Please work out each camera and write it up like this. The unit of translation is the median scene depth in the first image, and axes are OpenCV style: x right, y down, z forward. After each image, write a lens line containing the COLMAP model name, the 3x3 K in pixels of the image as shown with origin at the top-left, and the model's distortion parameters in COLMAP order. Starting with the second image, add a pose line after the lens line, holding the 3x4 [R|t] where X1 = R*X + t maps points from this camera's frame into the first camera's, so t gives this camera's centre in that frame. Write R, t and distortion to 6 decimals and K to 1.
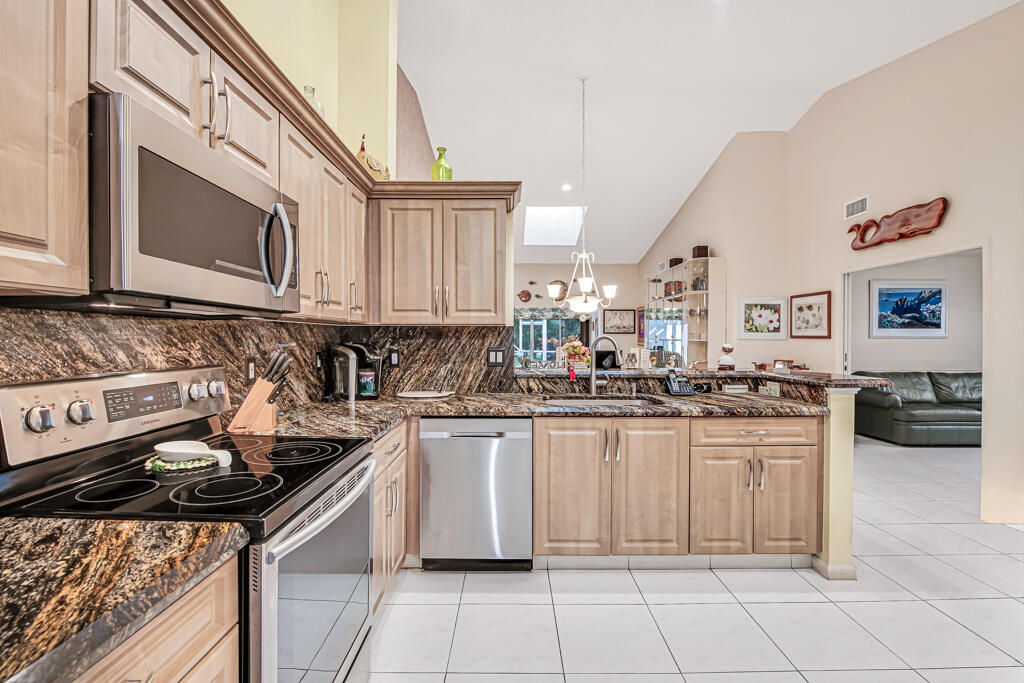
lens RADIAL K [[451.0, 0, 513.0], [0, 451.0, 340.8], [0, 0, 1]] dist [-0.002458, -0.002184]
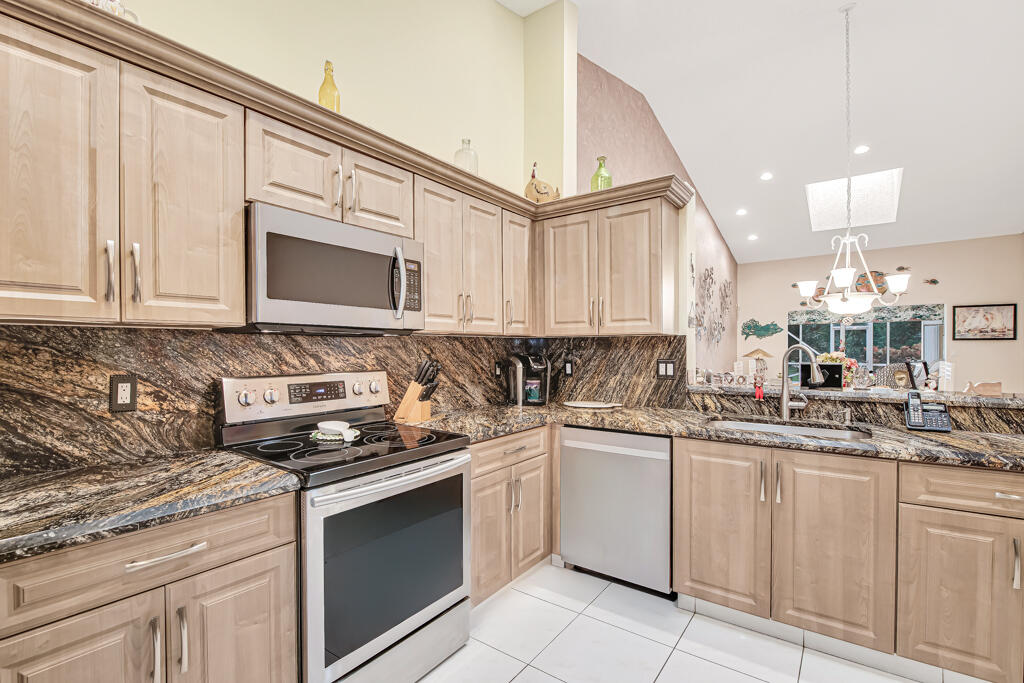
lens RADIAL K [[466.7, 0, 516.1], [0, 466.7, 351.1], [0, 0, 1]] dist [-0.009546, -0.001009]
pose [[0.808956, -0.000859, -0.587869, 0.337116], [0.001596, 0.999998, 0.000735, -0.002288], [0.587867, -0.001533, 0.808956, 0.068099]]
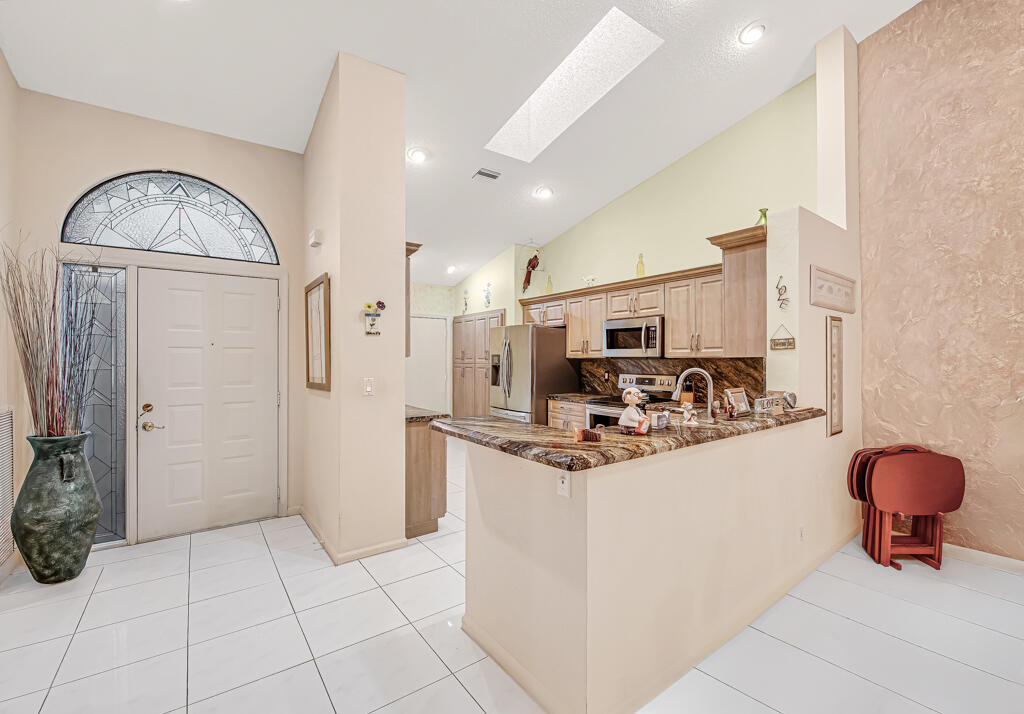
lens RADIAL K [[442.0, 0, 514.4], [0, 442.0, 359.1], [0, 0, 1]] dist [0.000079, 0.000004]
pose [[-0.811186, -0.009449, -0.584711, 1.212668], [-0.010581, 0.999943, -0.001480, -0.021610], [0.584692, 0.004986, -0.811240, 1.799249]]
